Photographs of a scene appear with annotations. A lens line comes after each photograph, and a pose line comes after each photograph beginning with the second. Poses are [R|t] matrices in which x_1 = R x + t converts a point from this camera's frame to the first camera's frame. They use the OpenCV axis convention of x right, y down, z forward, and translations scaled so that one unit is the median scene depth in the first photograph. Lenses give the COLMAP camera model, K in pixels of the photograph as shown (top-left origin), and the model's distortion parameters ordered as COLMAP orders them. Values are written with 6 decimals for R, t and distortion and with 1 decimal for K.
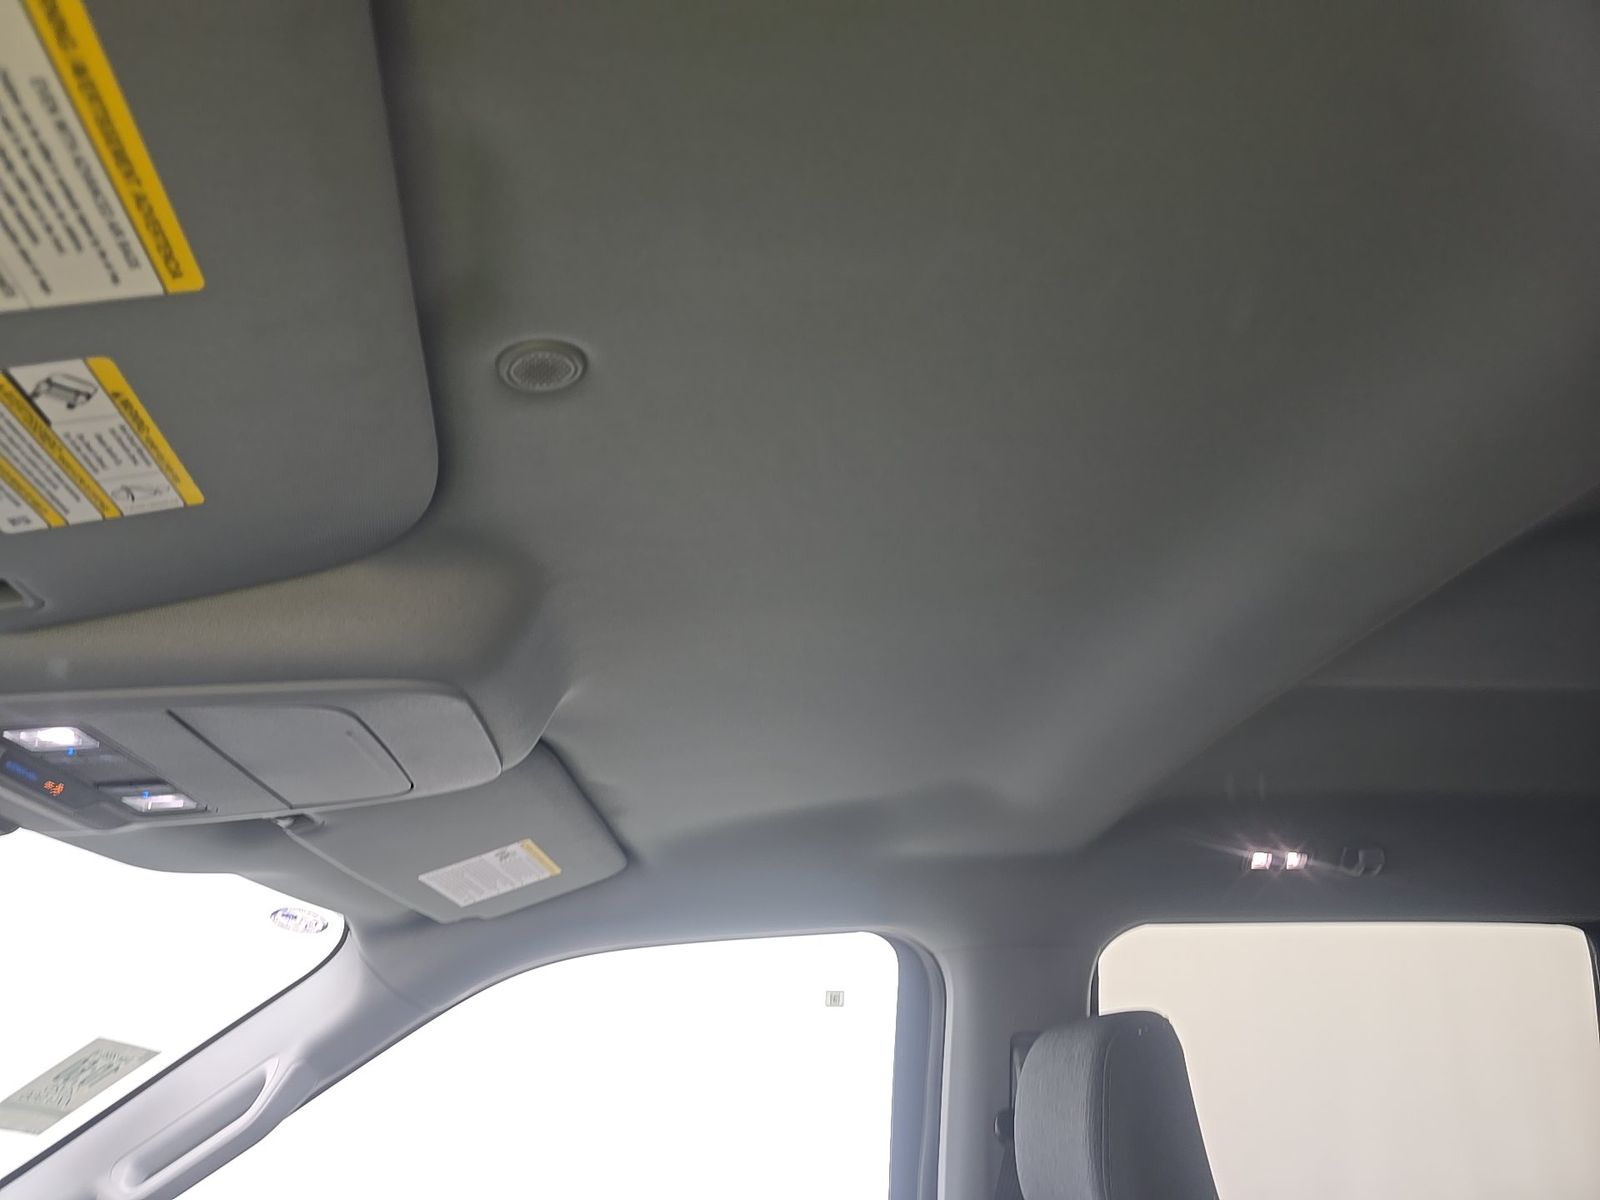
lens RADIAL K [[1076.1, 0, 799.4], [0, 1076.1, 591.6], [0, 0, 1]] dist [0.048346, -0.040719]
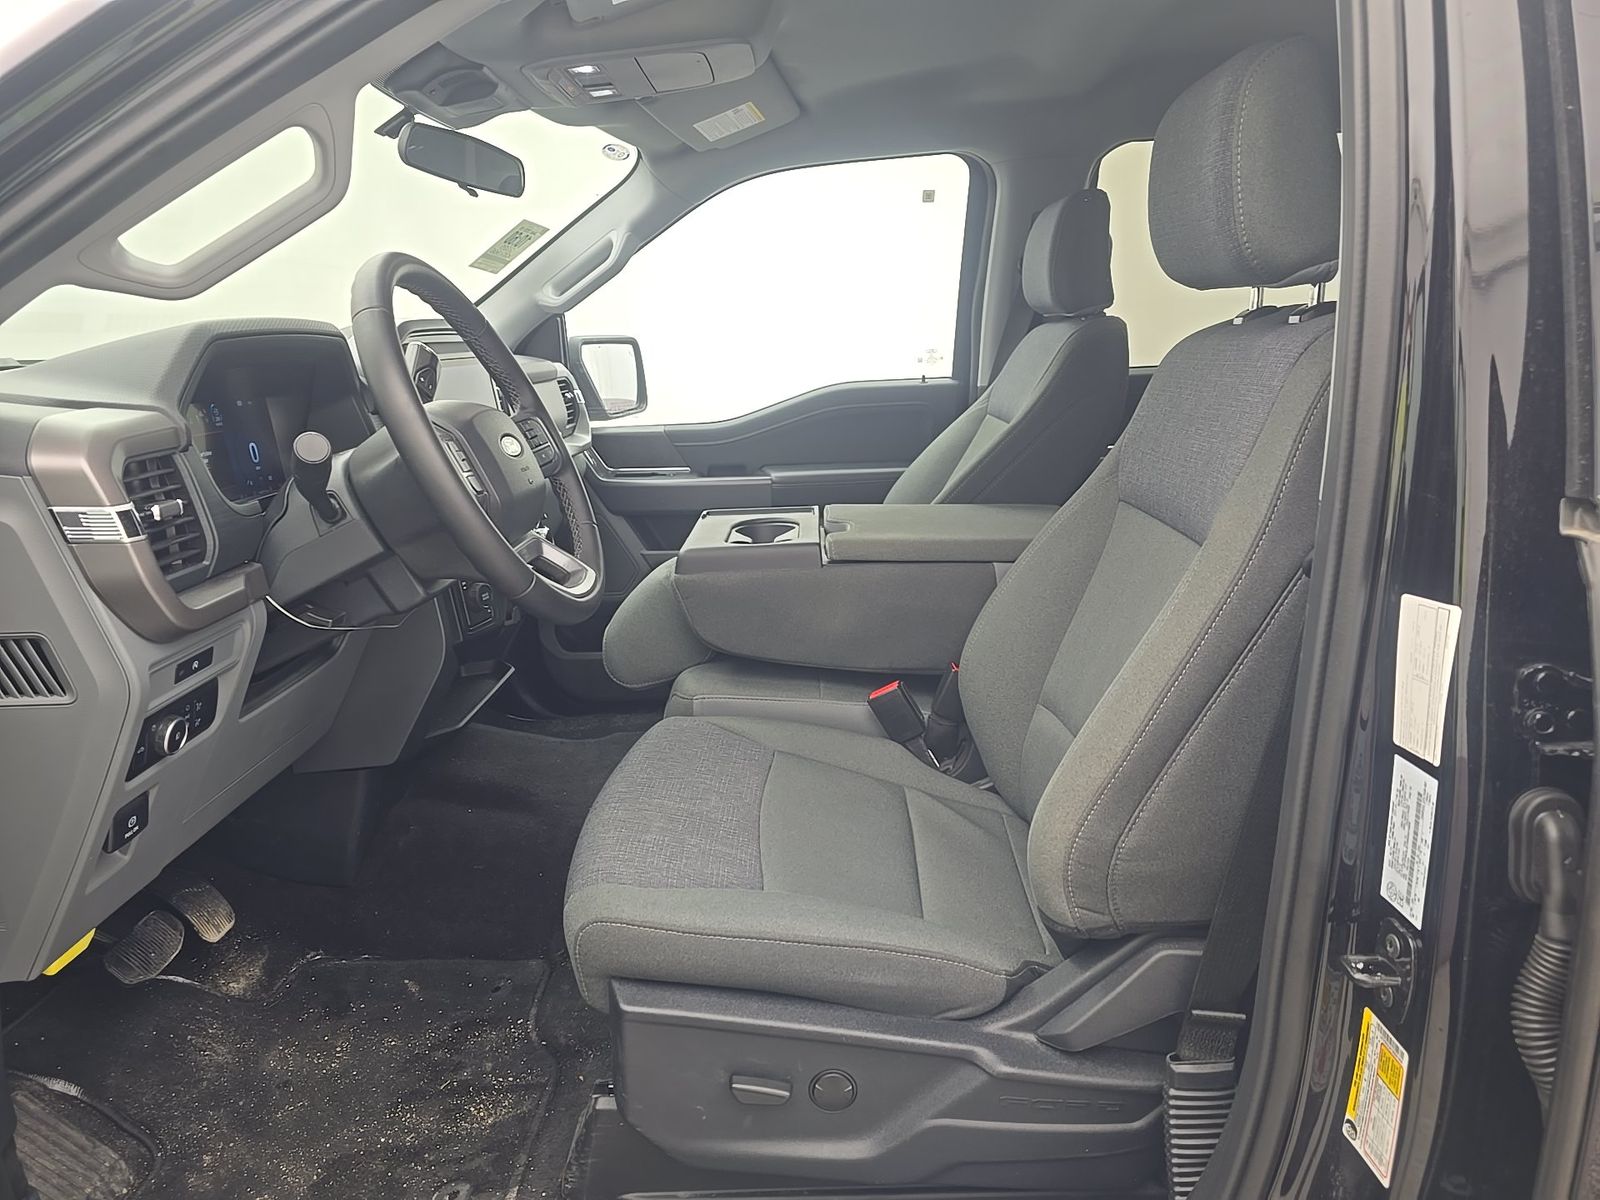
lens RADIAL K [[1076.1, 0, 799.4], [0, 1076.1, 591.6], [0, 0, 1]] dist [0.048346, -0.040719]
pose [[0.993240, 0.020076, -0.114333, 0.045179], [0.055980, 0.779996, 0.623275, -0.215580], [0.101692, -0.625462, 0.773600, -0.758113]]
